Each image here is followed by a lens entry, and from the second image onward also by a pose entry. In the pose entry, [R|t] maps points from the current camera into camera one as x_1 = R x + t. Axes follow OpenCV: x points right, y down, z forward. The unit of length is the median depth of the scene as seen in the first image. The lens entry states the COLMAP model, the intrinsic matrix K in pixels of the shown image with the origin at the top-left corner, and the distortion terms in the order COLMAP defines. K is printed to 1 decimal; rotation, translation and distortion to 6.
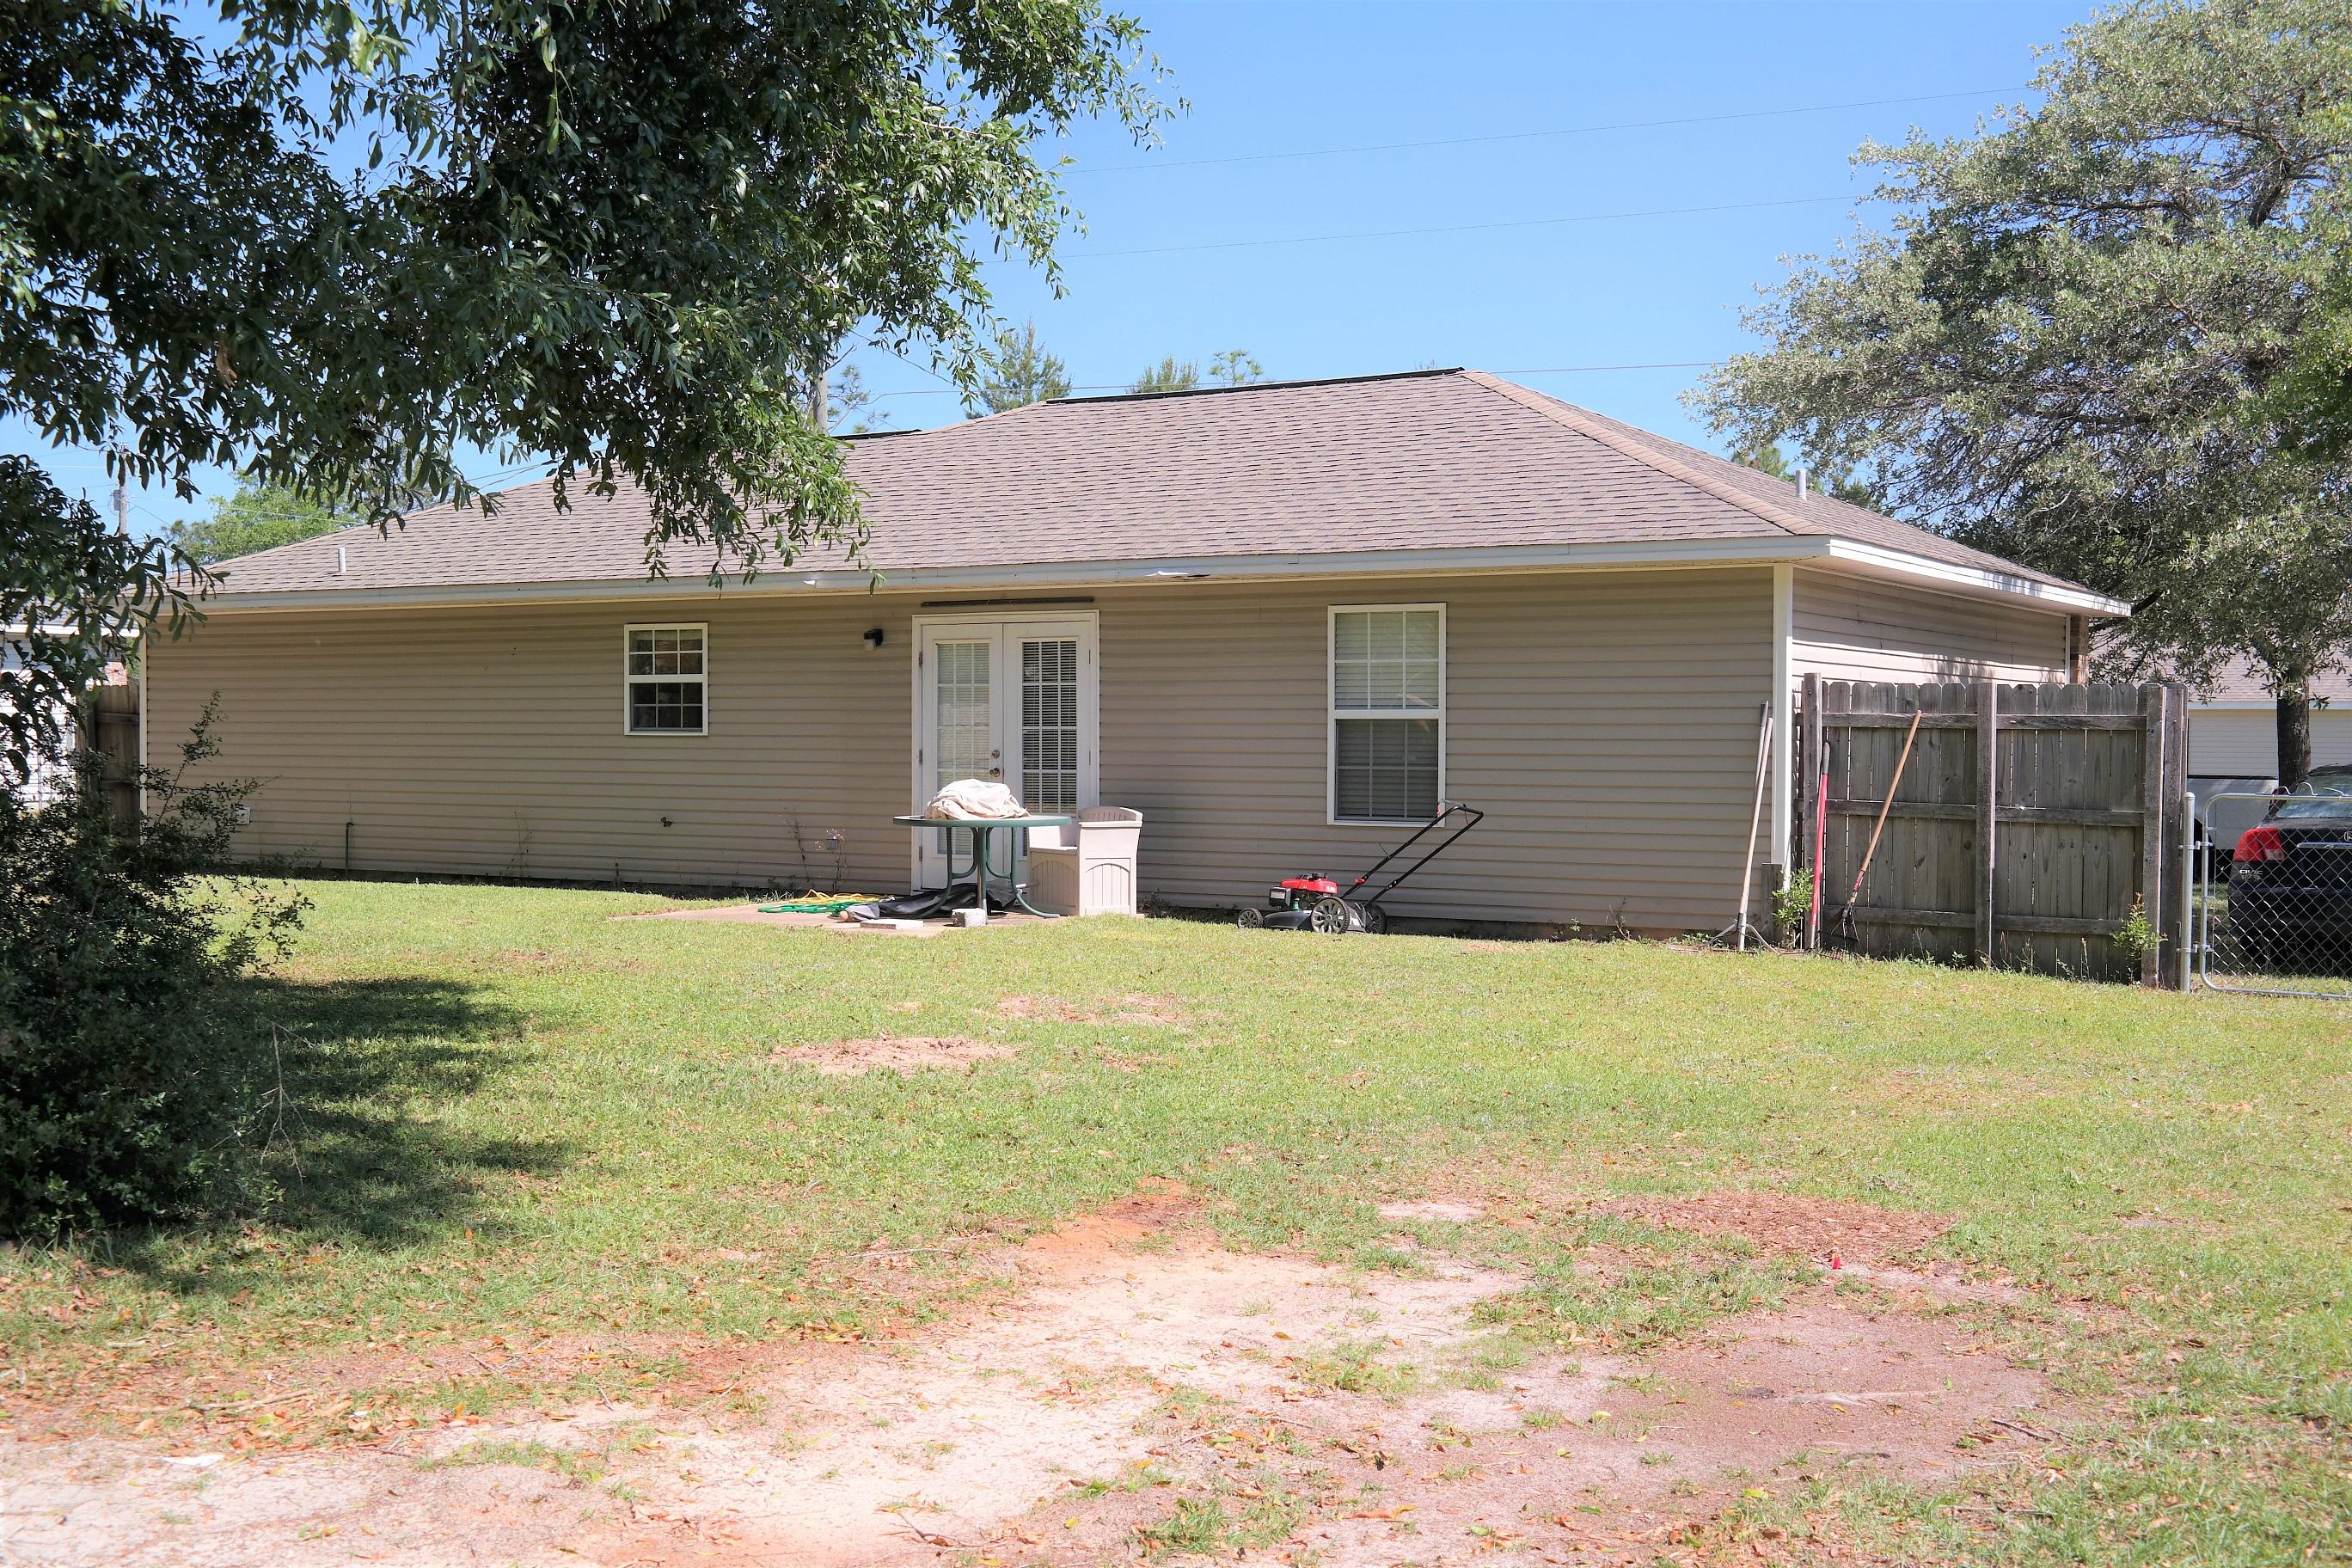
lens RADIAL K [[2612.6, 0, 1175.2], [0, 2612.6, 782.4], [0, 0, 1]] dist [-0.015144, 0.000000]
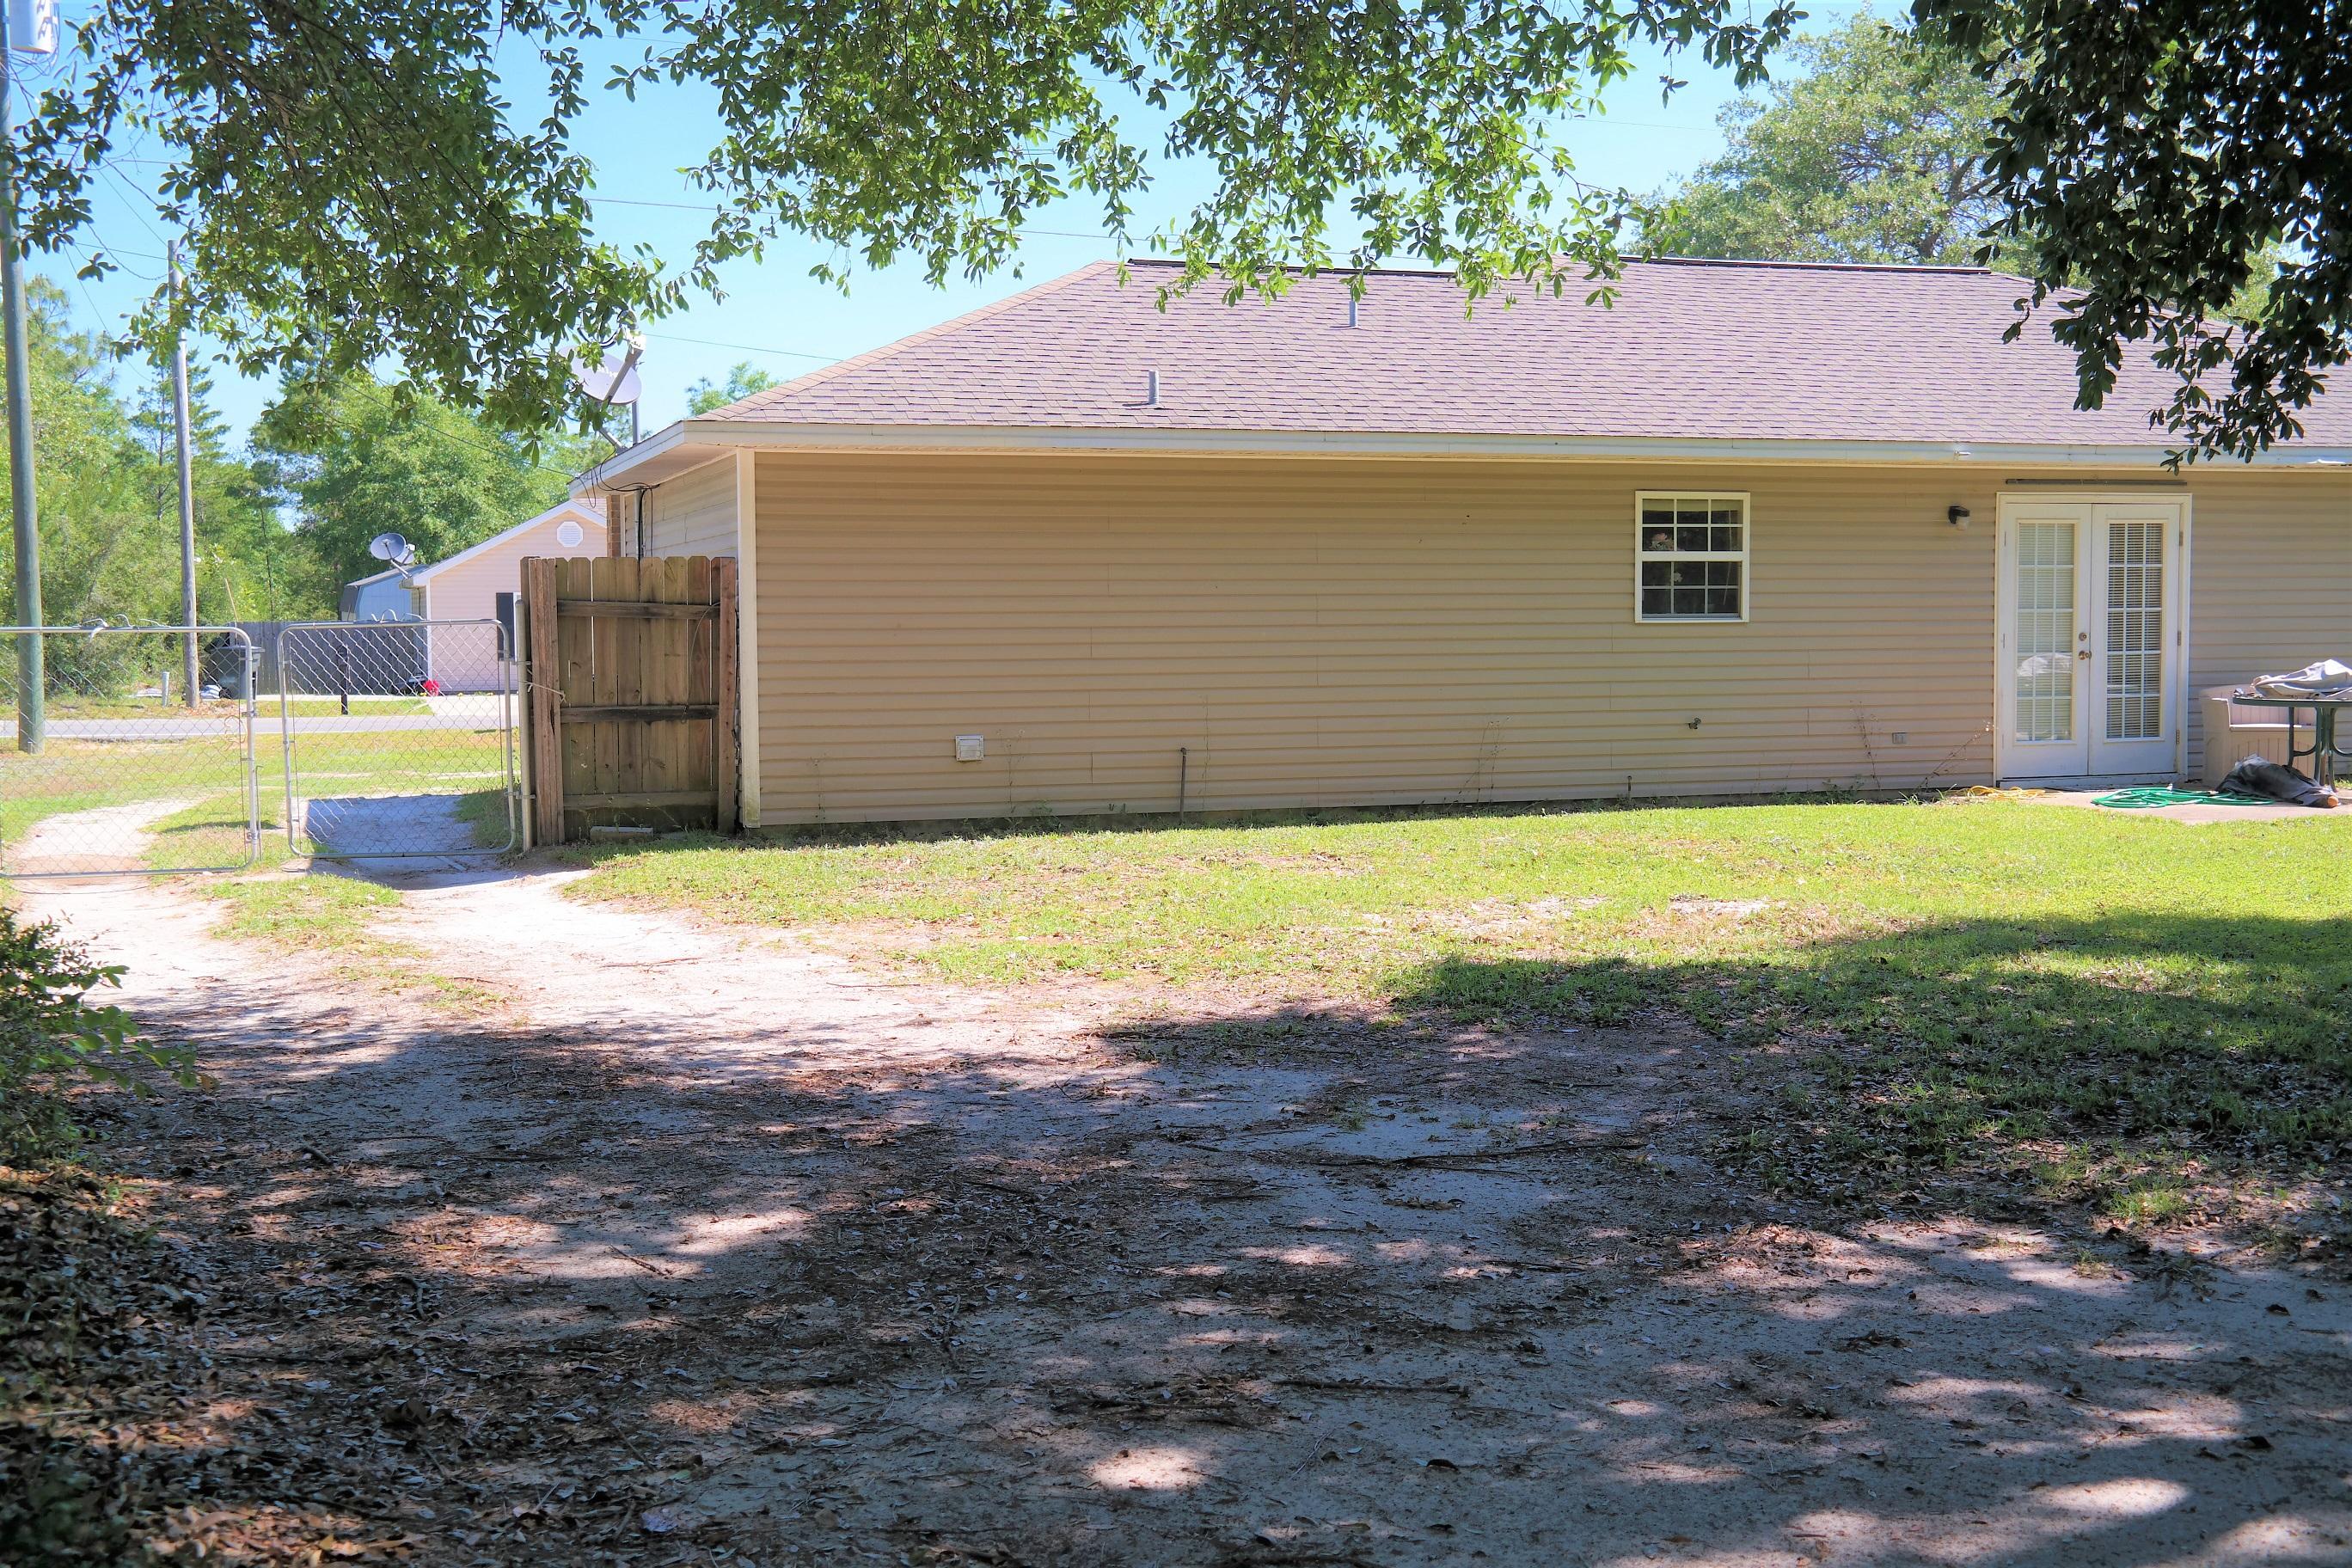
lens RADIAL K [[2612.6, 0, 1175.5], [0, 2612.6, 785.5], [0, 0, 1]] dist [-0.015144, 0.000000]
pose [[0.639291, -0.057118, 0.766841, -0.971313], [0.025437, 0.998263, 0.053150, -0.014608], [-0.768544, -0.014472, 0.639633, 0.586471]]
